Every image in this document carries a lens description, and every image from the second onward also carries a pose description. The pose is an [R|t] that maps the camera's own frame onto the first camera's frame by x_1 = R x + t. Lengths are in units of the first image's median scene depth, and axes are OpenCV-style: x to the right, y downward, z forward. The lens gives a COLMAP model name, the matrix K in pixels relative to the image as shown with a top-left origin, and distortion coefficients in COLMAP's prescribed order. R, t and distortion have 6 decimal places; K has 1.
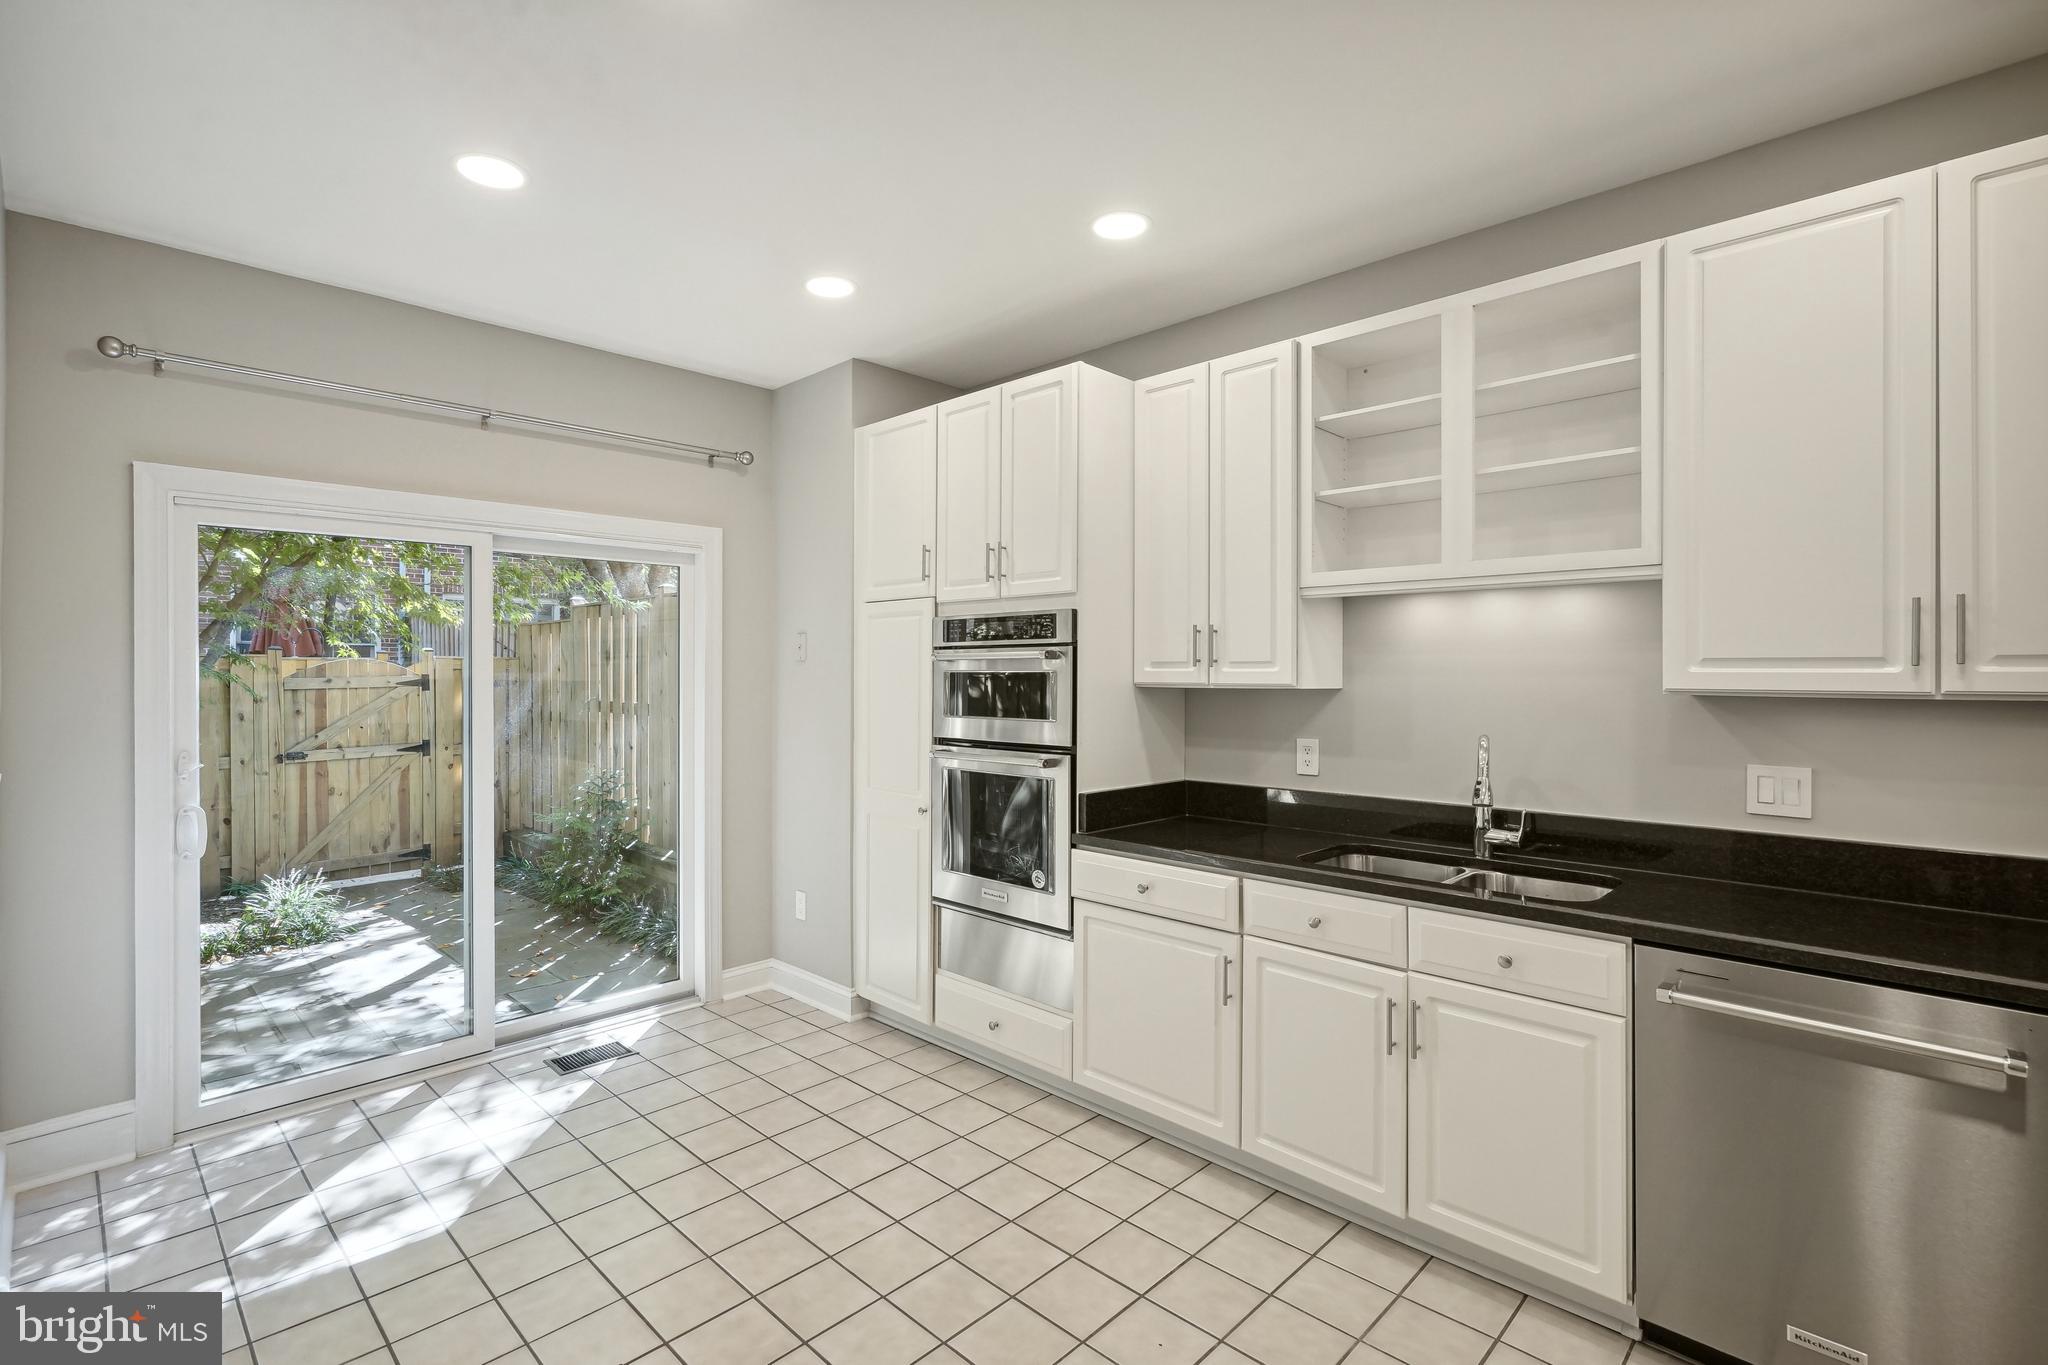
lens RADIAL K [[942.1, 0, 1017.3], [0, 942.1, 675.4], [0, 0, 1]] dist [-0.001994, 0.000195]
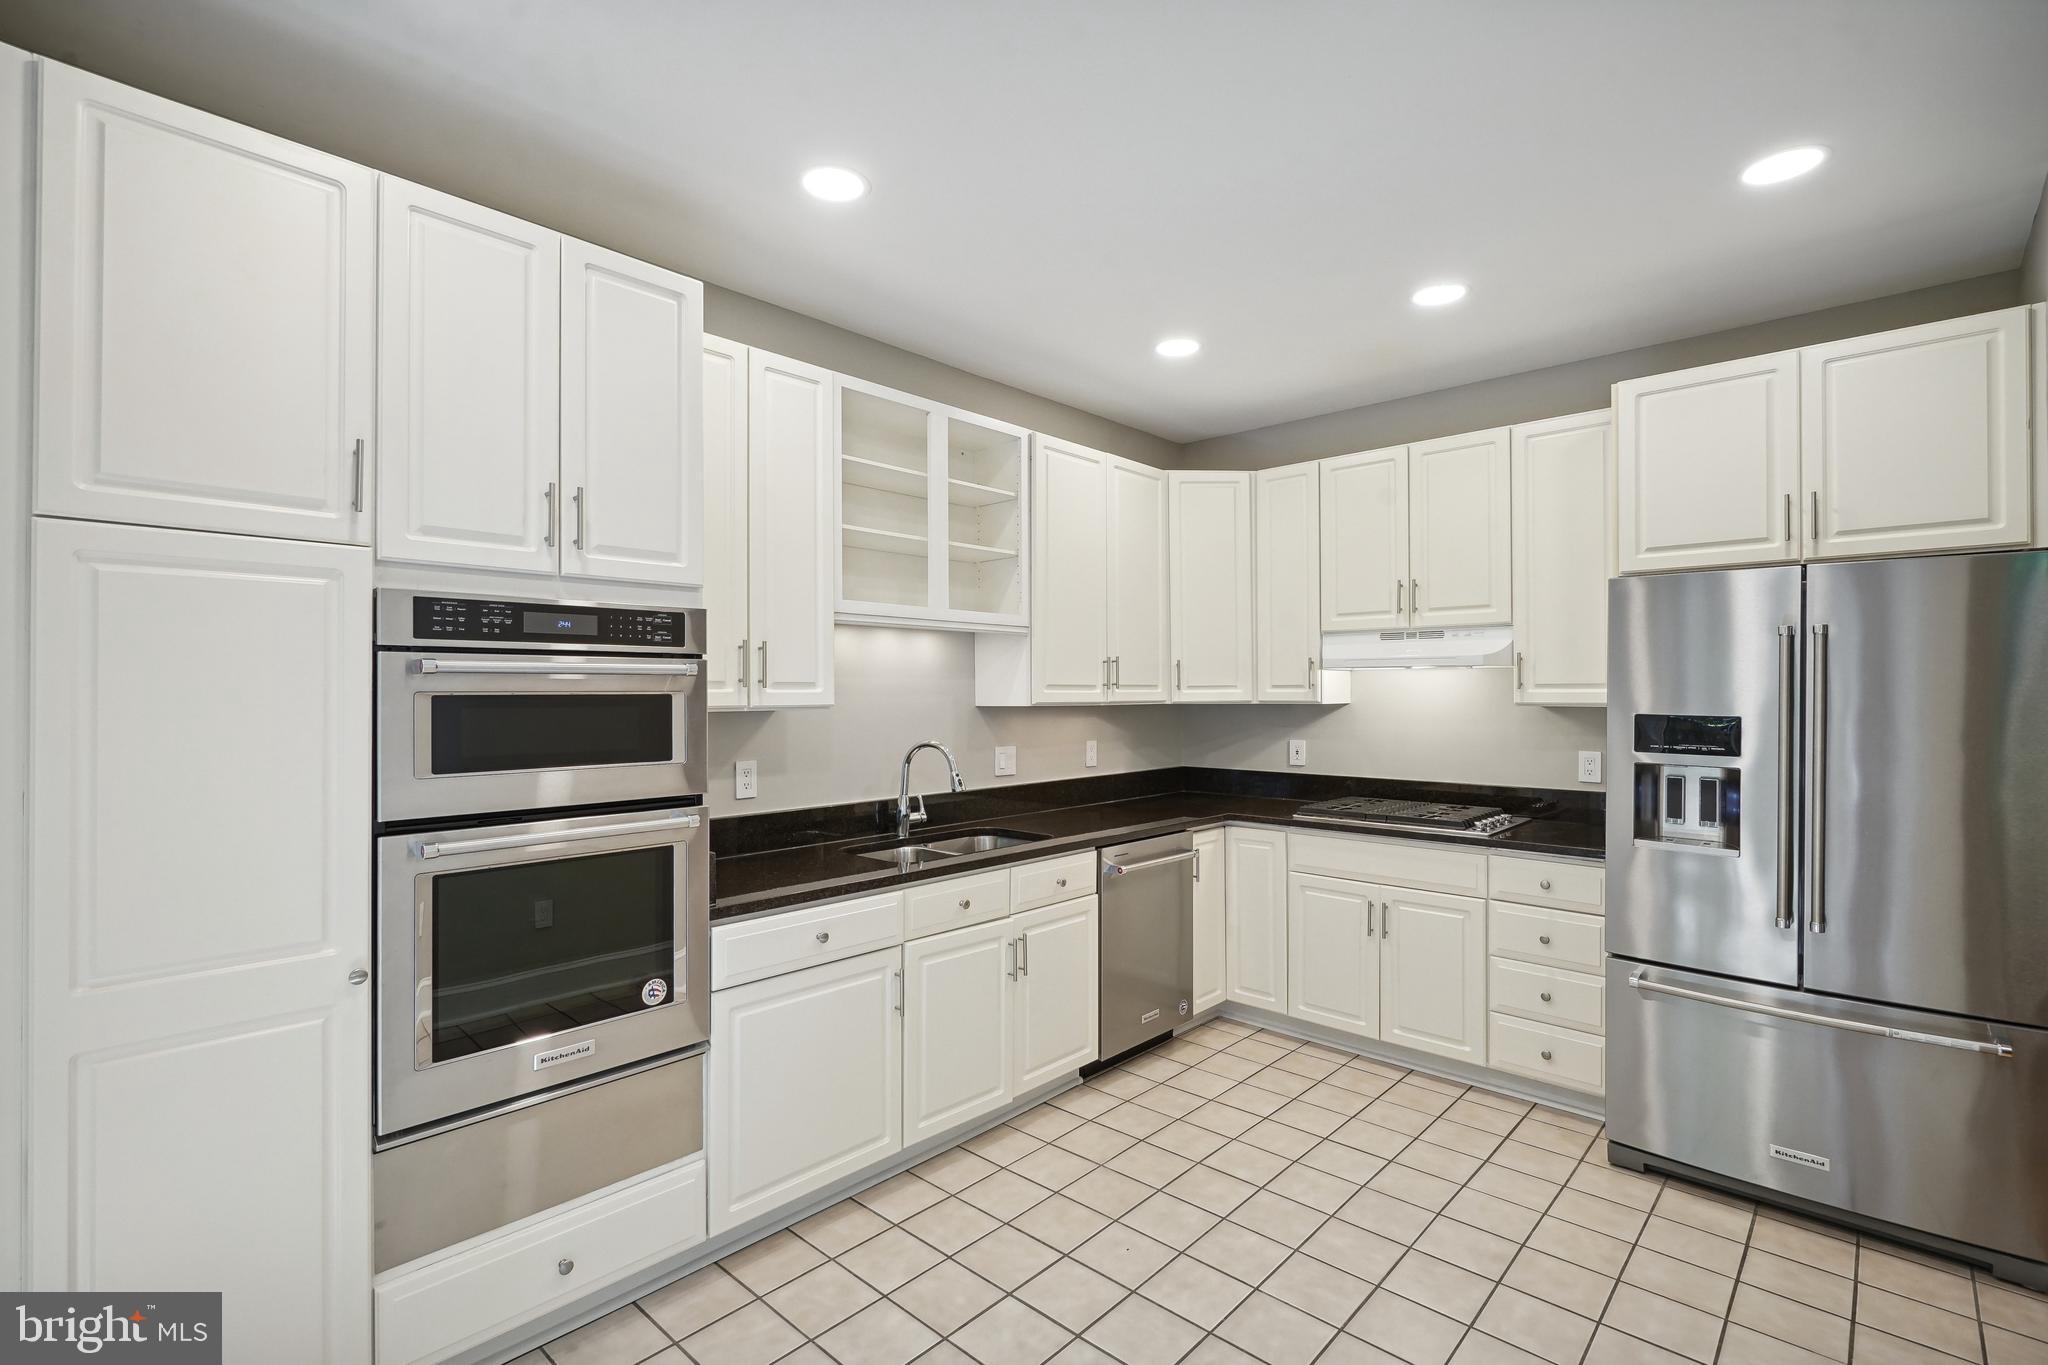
lens RADIAL K [[942.1, 0, 1016.8], [0, 942.1, 687.3], [0, 0, 1]] dist [-0.001994, 0.000195]
pose [[-0.024959, 0.002688, 0.999685, -0.769432], [0.001850, 0.999995, -0.002643, -0.006970], [-0.999687, 0.001784, -0.024964, 0.848852]]
